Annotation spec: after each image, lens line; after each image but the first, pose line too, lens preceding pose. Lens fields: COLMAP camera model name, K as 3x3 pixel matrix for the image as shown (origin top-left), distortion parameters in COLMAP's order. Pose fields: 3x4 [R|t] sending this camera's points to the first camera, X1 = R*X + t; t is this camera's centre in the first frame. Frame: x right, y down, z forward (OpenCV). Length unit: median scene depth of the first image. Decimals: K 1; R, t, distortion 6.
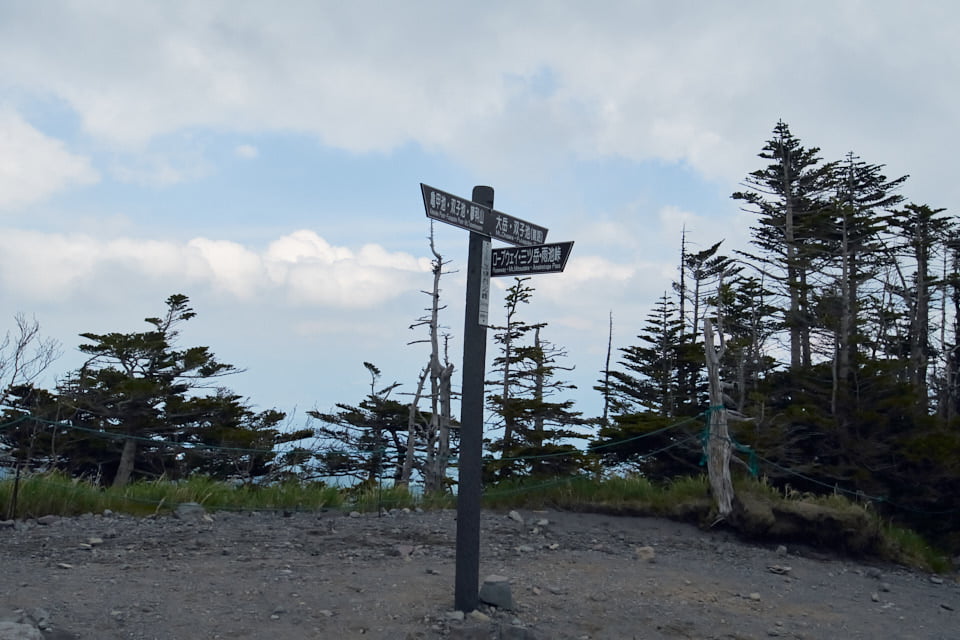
lens RADIAL K [[773.6, 0, 480.0], [0, 773.6, 320.0], [0, 0, 1]] dist [0.002677, -0.000129]
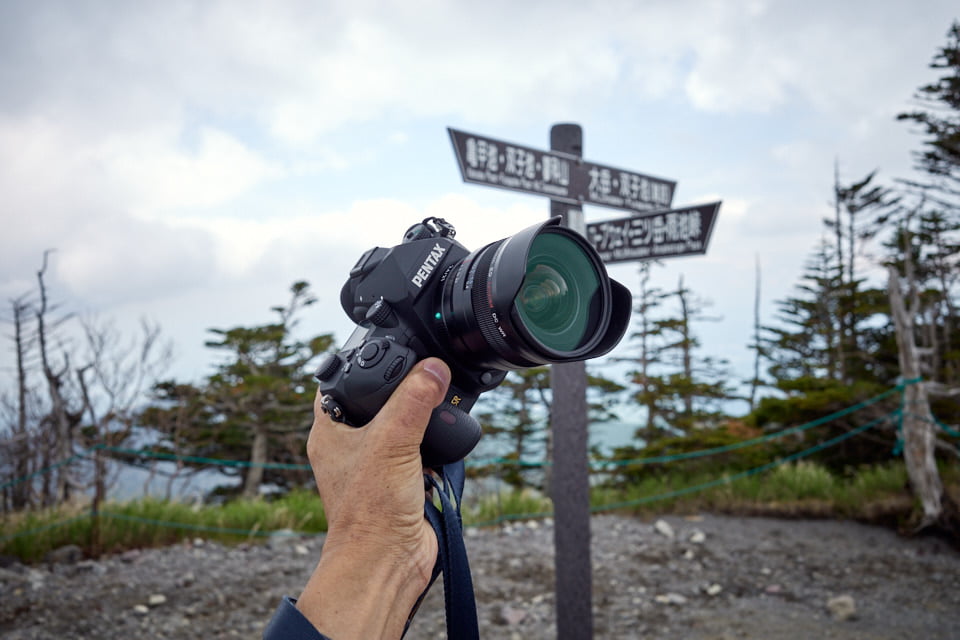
lens RADIAL K [[769.7, 0, 480.0], [0, 769.7, 320.0], [0, 0, 1]] dist [-0.054974, 0.065819]
pose [[0.980740, -0.066023, -0.183820, 0.017831], [0.075634, 0.996085, 0.045770, -0.021652], [0.180079, -0.058792, 0.981894, 0.165265]]
